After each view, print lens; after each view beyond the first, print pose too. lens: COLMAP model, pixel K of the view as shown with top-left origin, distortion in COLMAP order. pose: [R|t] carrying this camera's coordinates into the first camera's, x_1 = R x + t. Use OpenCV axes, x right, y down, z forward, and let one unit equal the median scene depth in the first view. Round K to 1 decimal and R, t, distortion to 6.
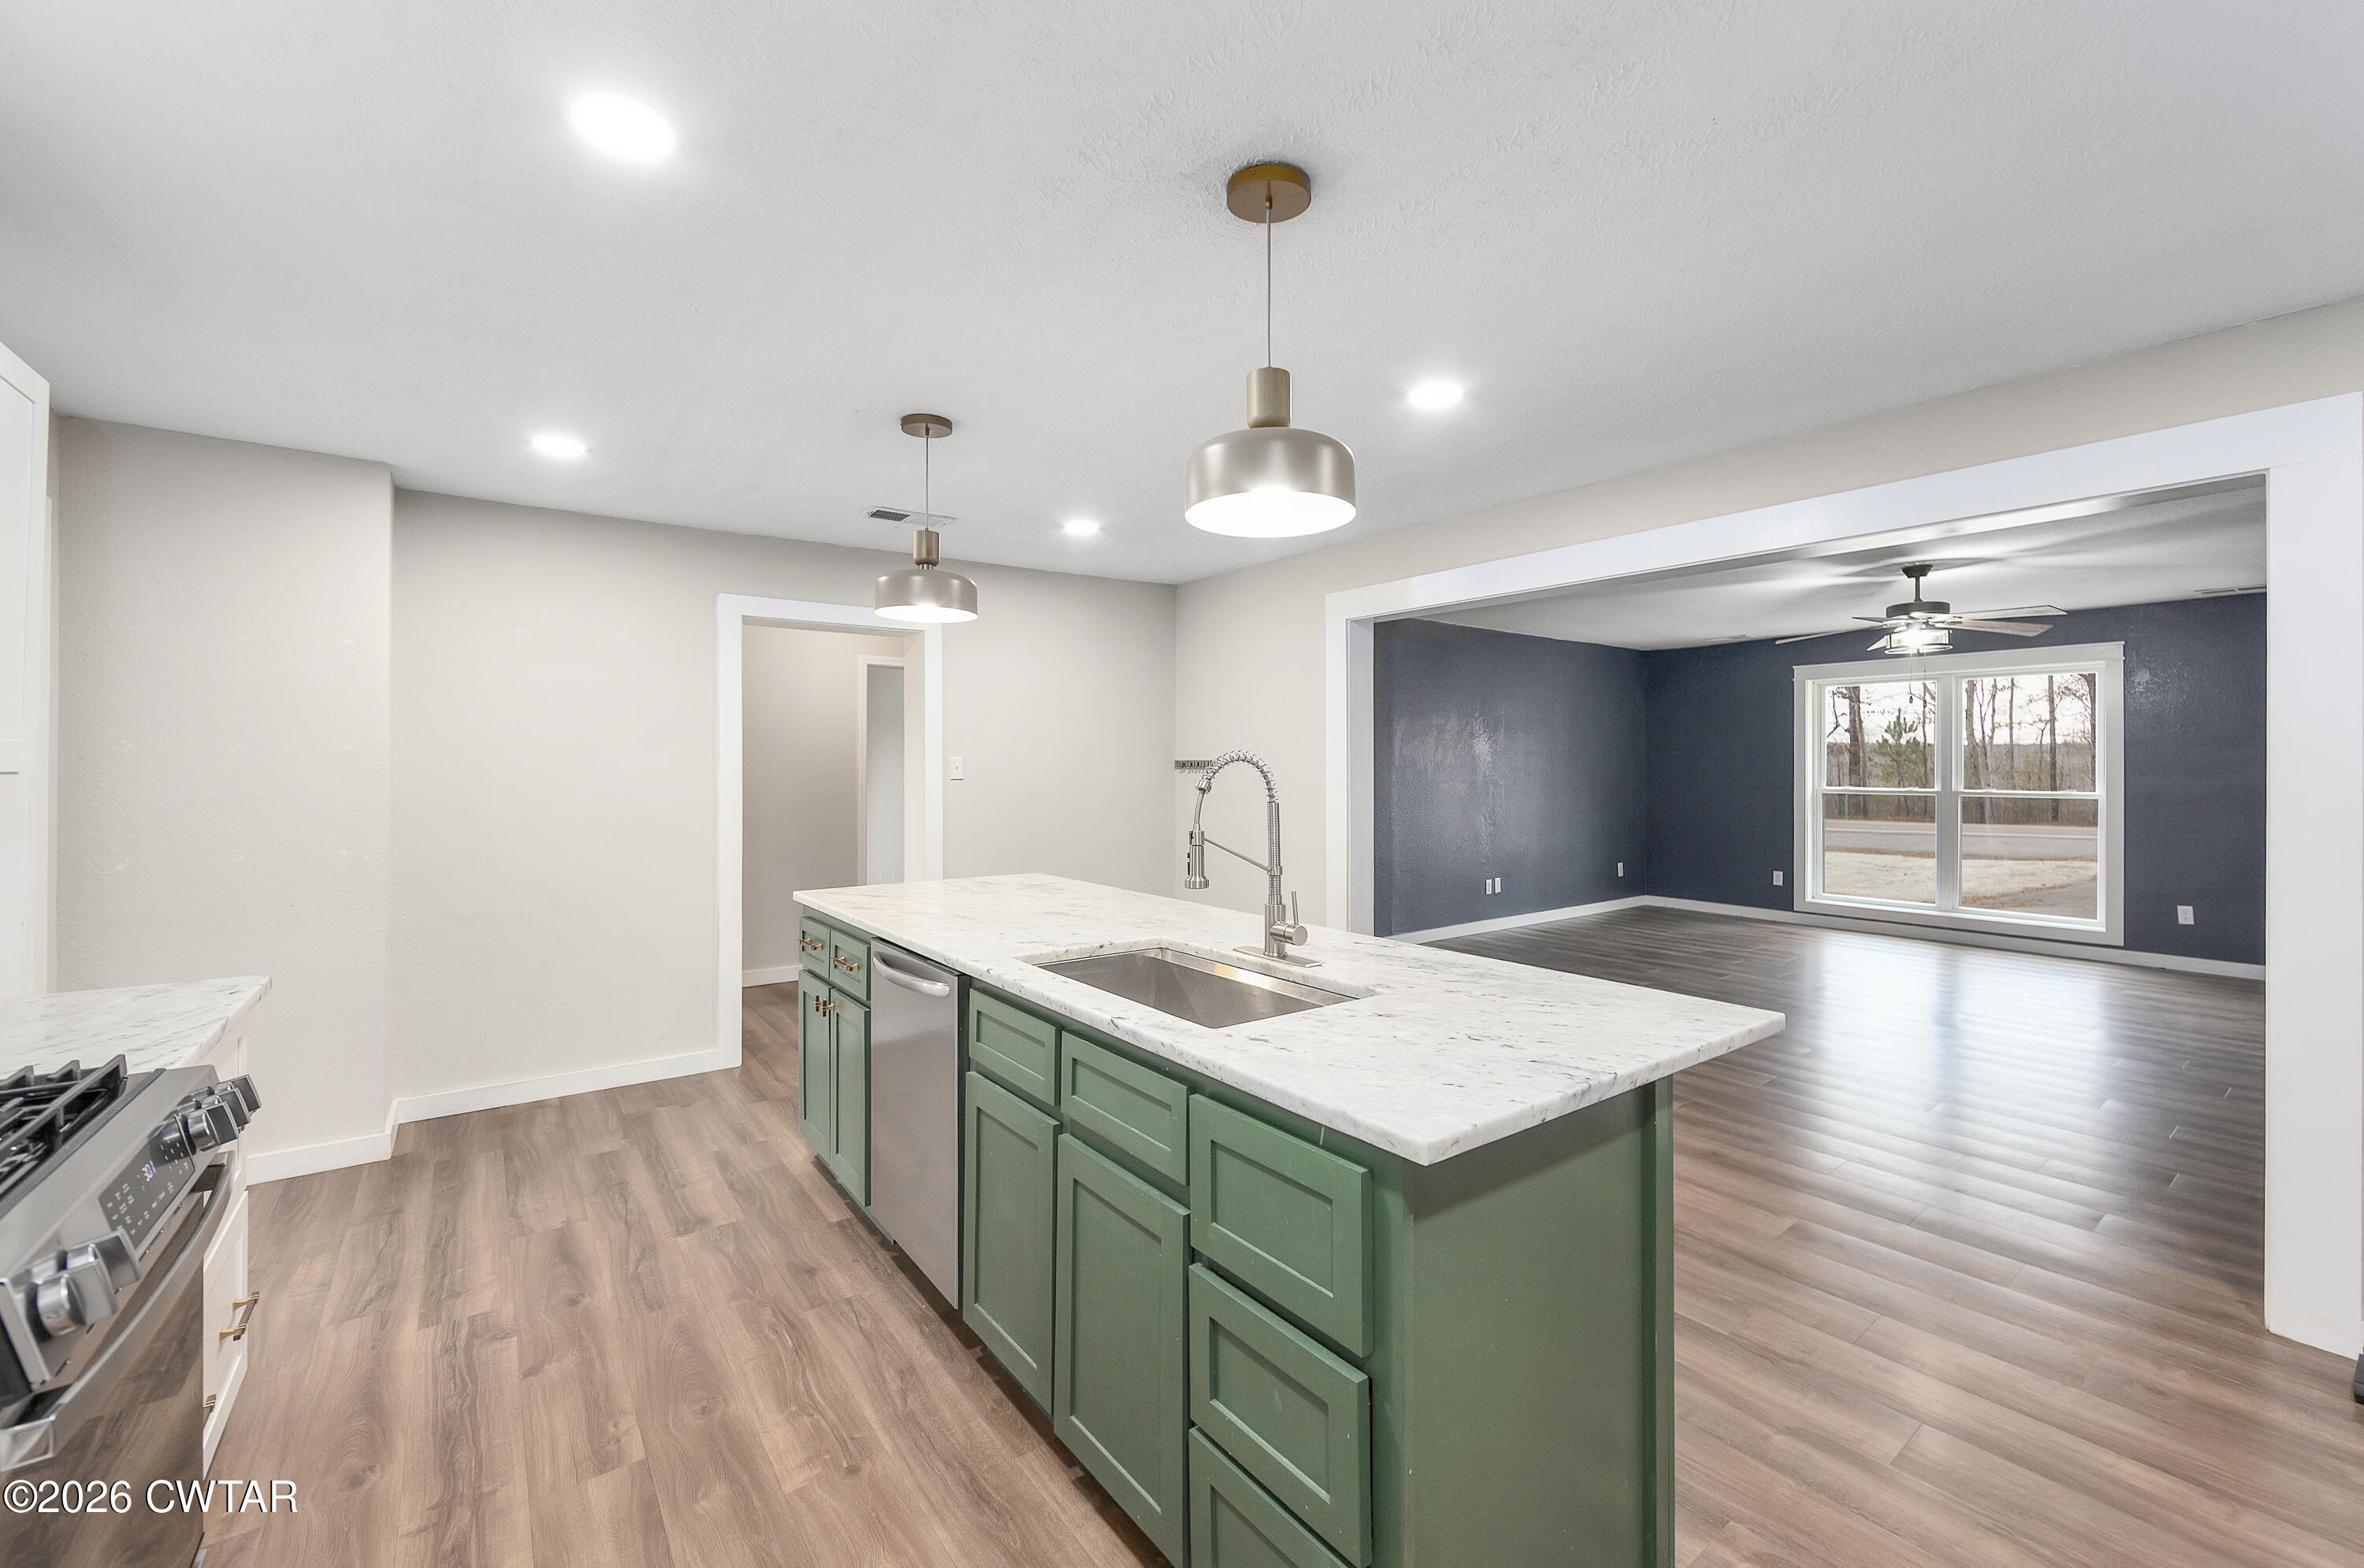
lens RADIAL K [[955.6, 0, 1173.5], [0, 955.6, 744.0], [0, 0, 1]] dist [-0.001445, -0.000742]
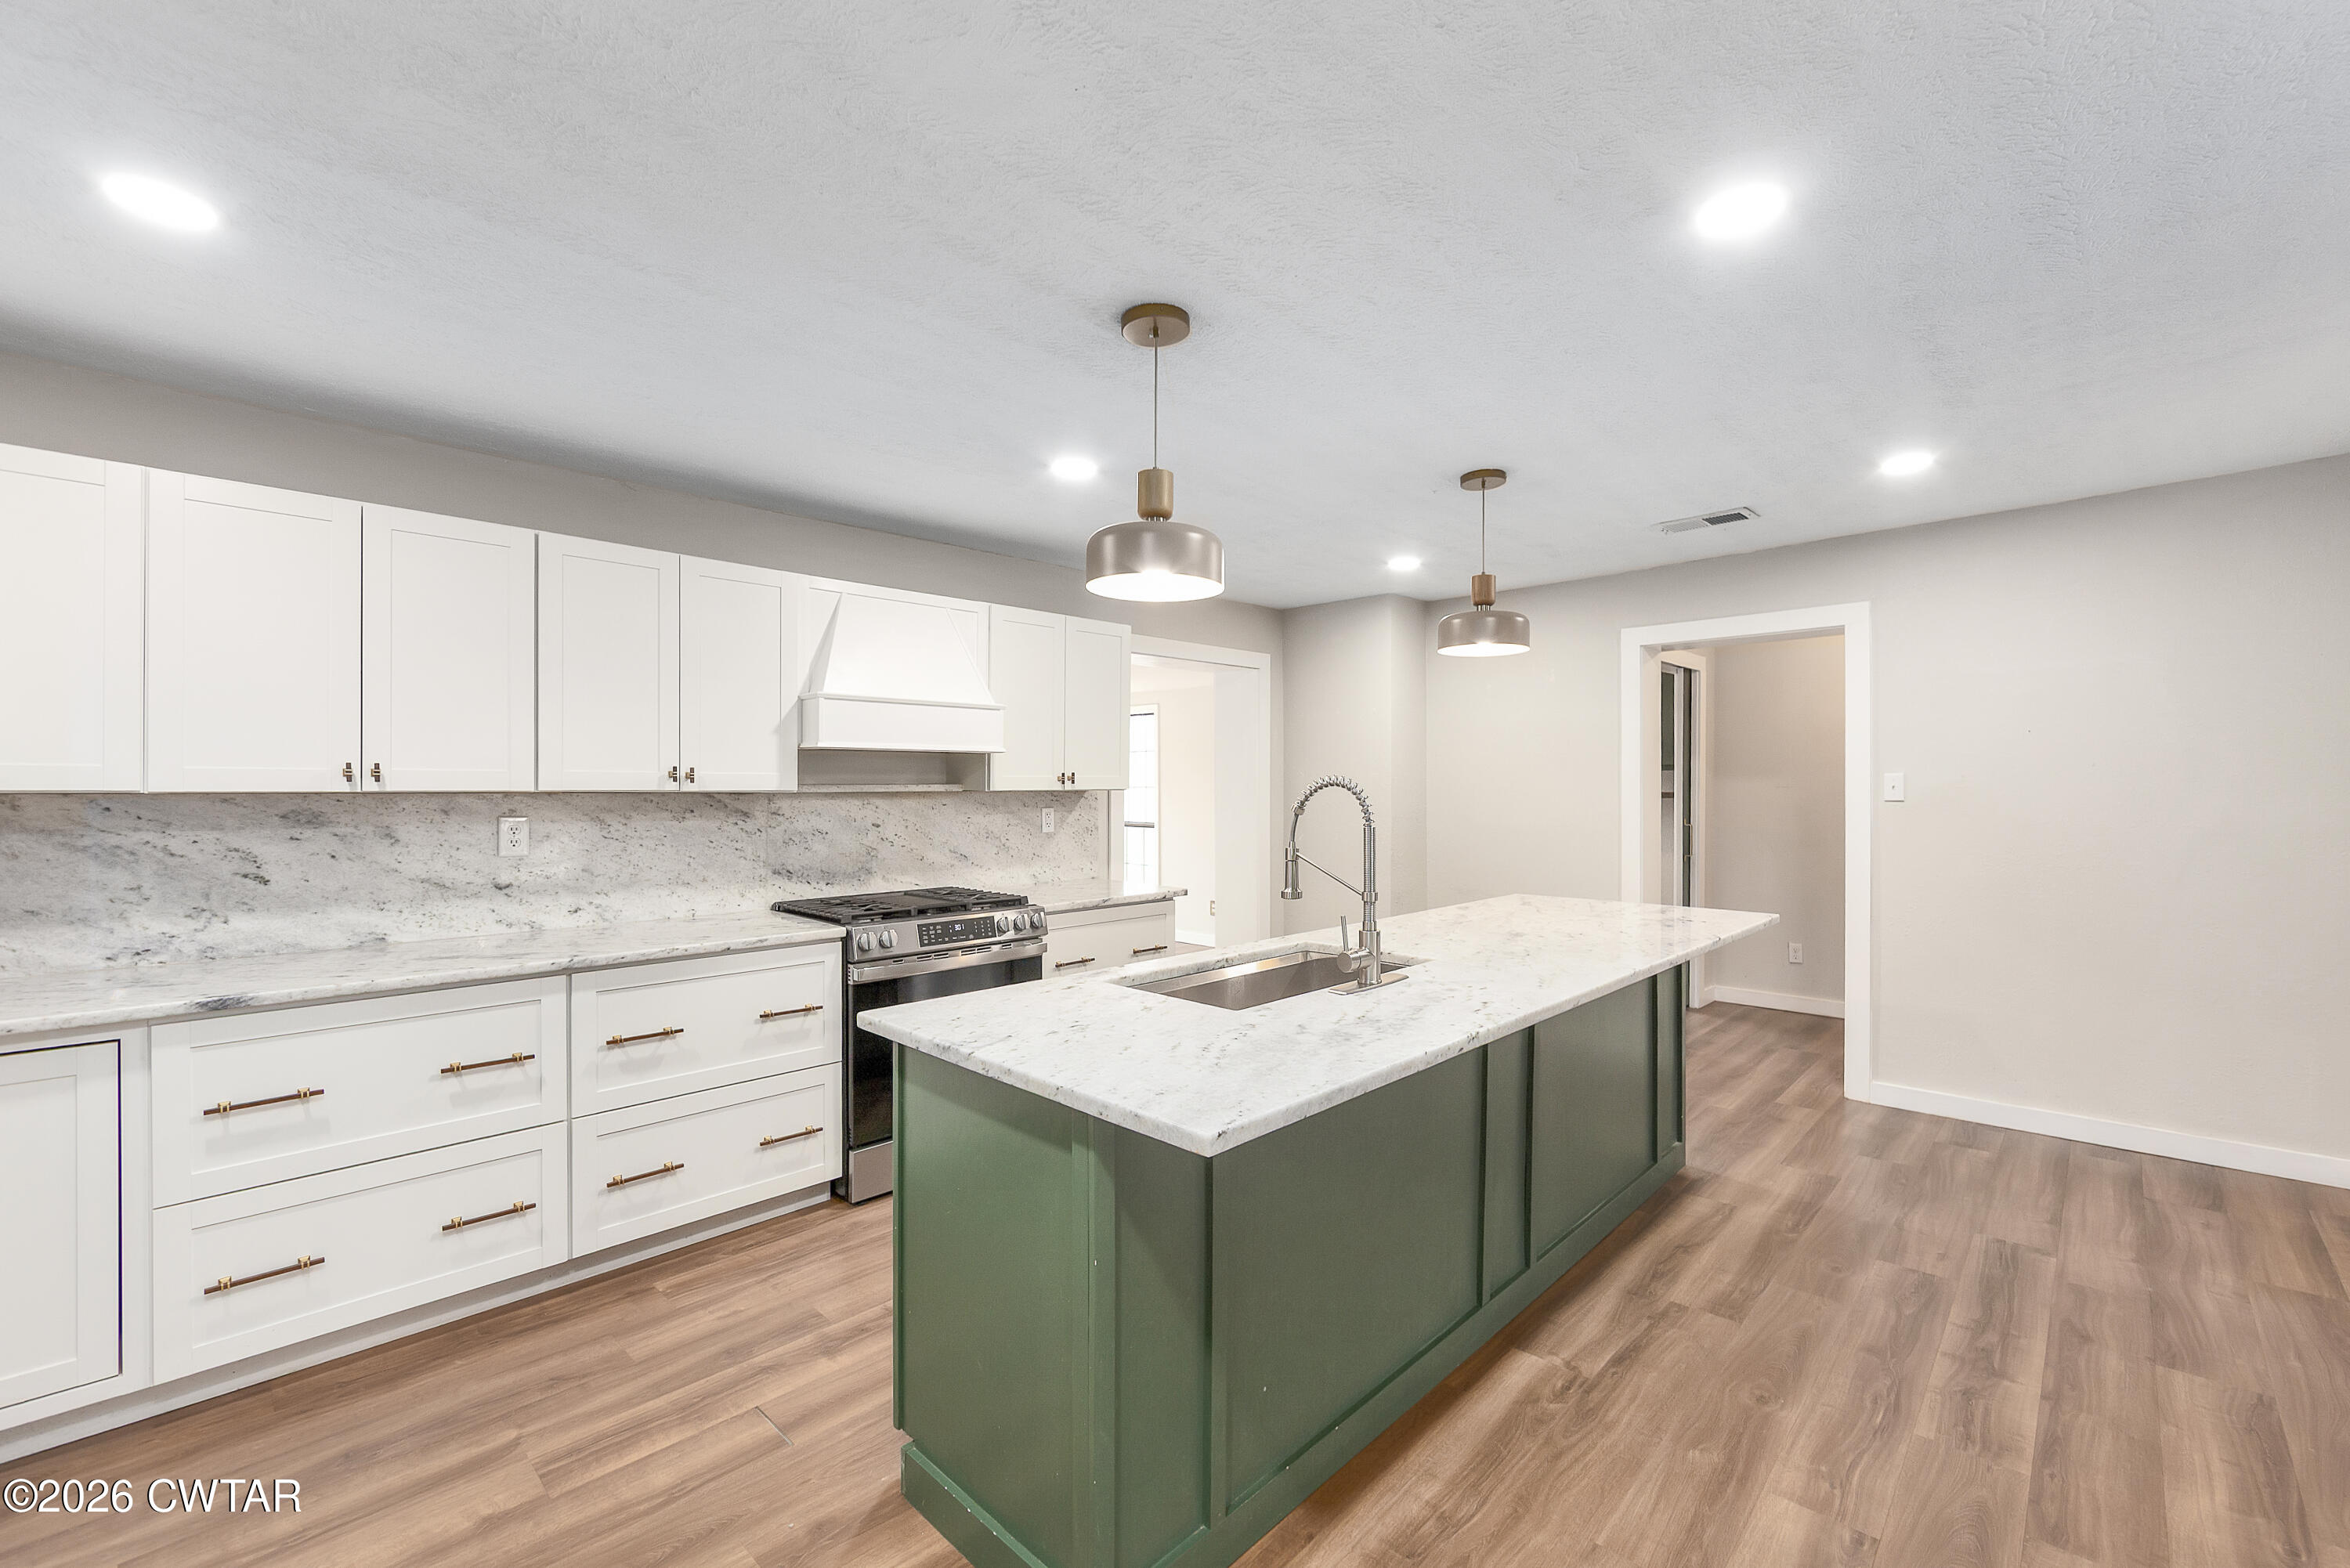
lens RADIAL K [[949.9, 0, 1251.6], [0, 949.9, 804.1], [0, 0, 1]] dist [-0.001445, -0.000742]
pose [[0.196963, 0.019442, -0.980218, 0.464217], [0.028935, 0.999253, 0.025633, 0.003489], [0.979984, -0.033411, 0.196253, 0.306564]]
